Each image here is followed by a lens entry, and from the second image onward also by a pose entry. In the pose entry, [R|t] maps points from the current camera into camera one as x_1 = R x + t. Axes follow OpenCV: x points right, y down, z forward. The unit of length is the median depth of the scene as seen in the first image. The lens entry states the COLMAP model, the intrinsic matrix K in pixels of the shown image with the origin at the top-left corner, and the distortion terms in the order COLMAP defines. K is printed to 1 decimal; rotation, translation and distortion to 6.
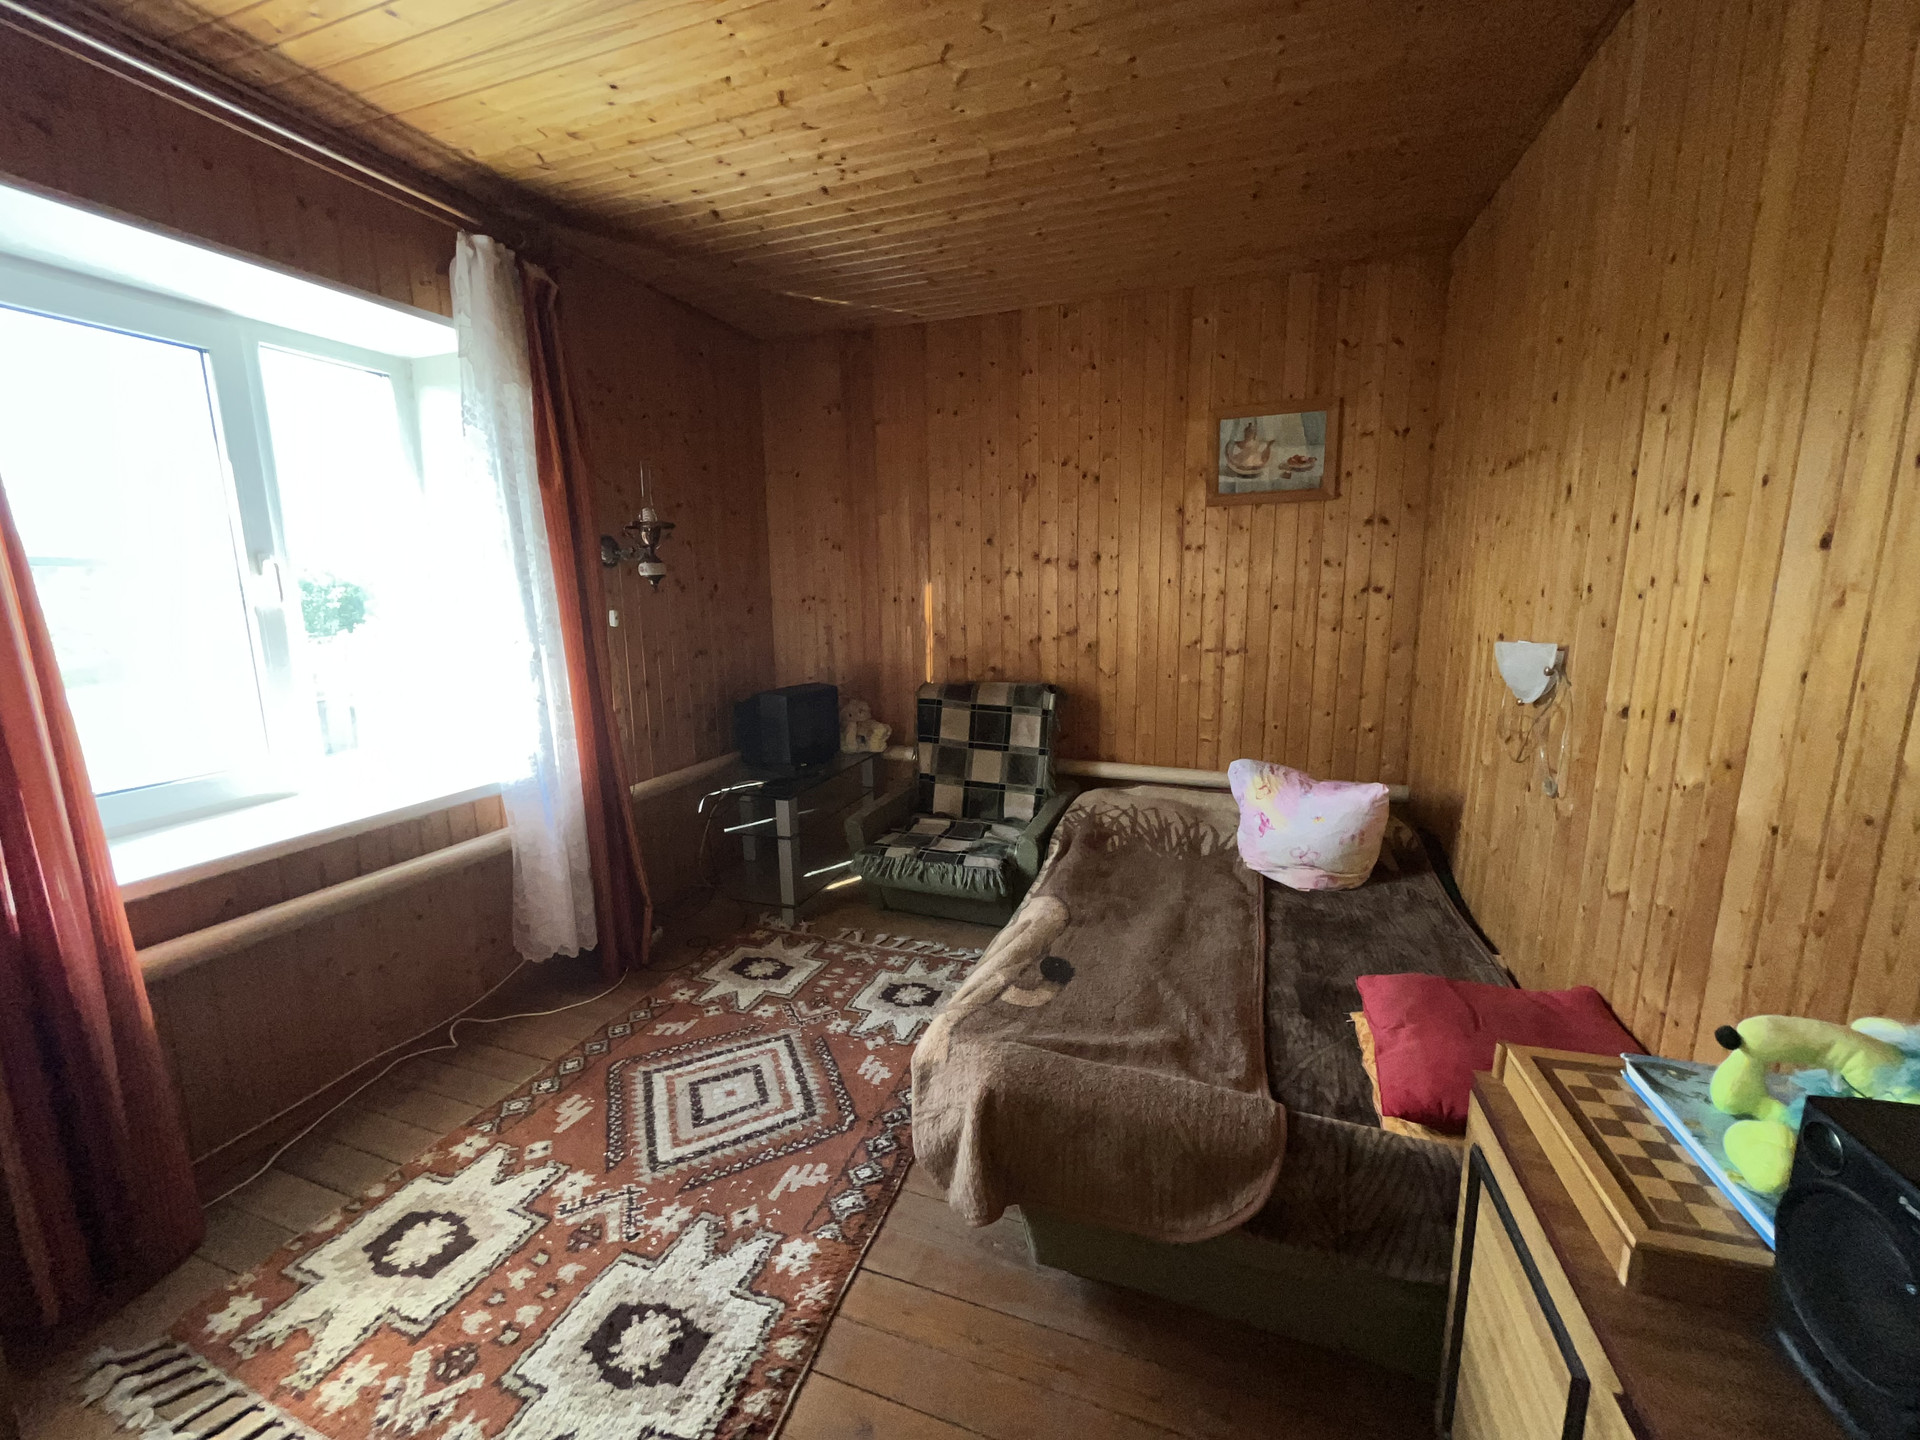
lens RADIAL K [[772.8, 0, 957.1], [0, 772.8, 712.1], [0, 0, 1]] dist [0.002707, -0.001408]
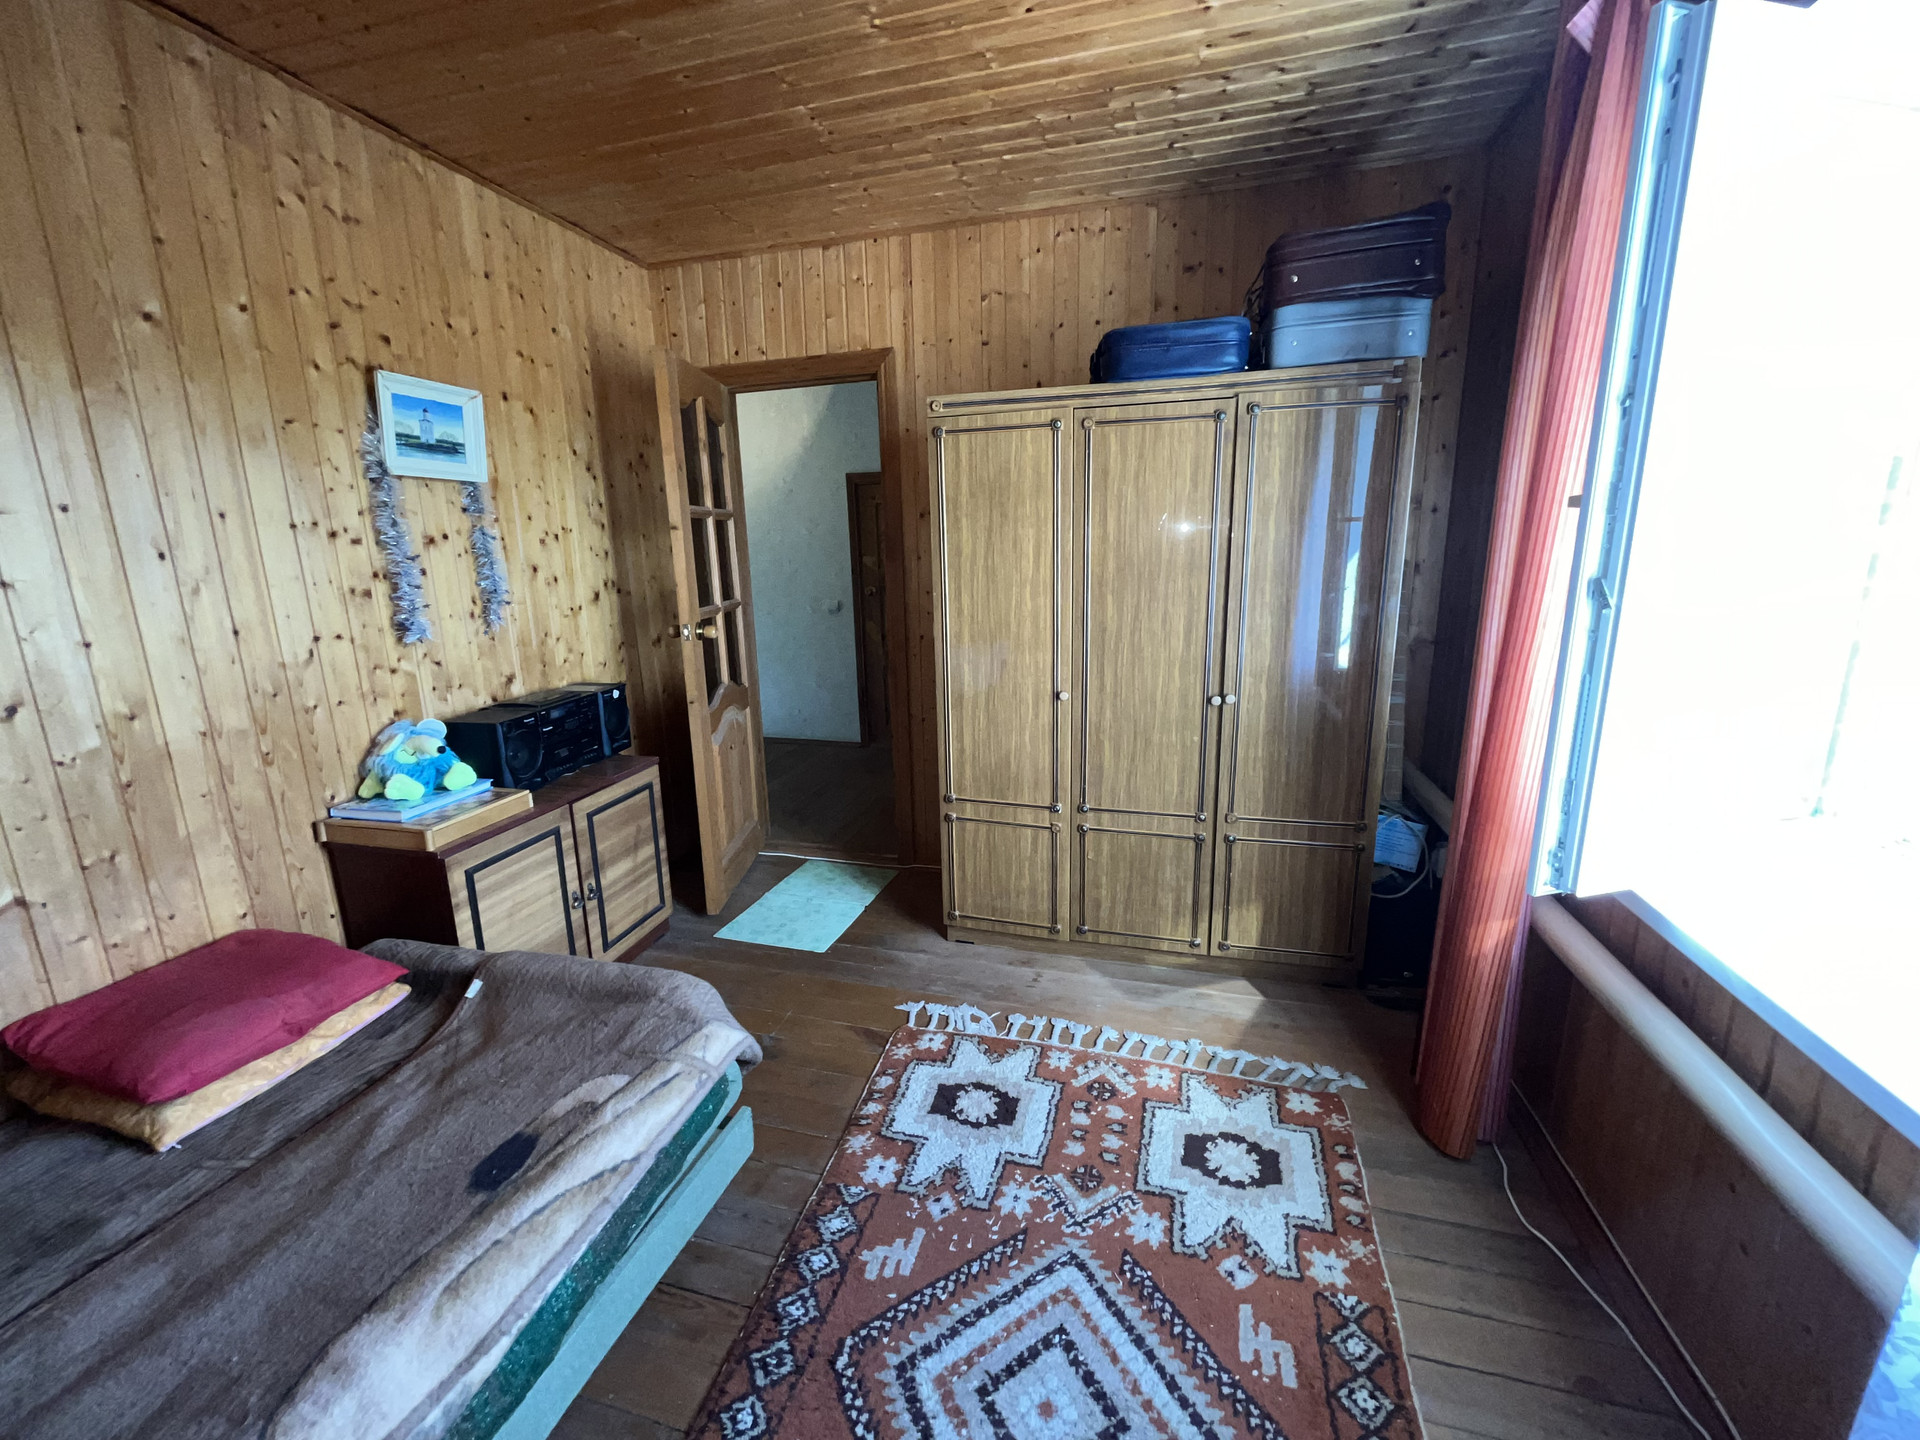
lens RADIAL K [[772.8, 0, 950.2], [0, 772.8, 721.8], [0, 0, 1]] dist [0.002707, -0.001408]
pose [[-0.997543, 0.047907, -0.051110, -0.268182], [0.024493, 0.922073, 0.386239, -0.297336], [0.065631, 0.384038, -0.920982, 1.690208]]
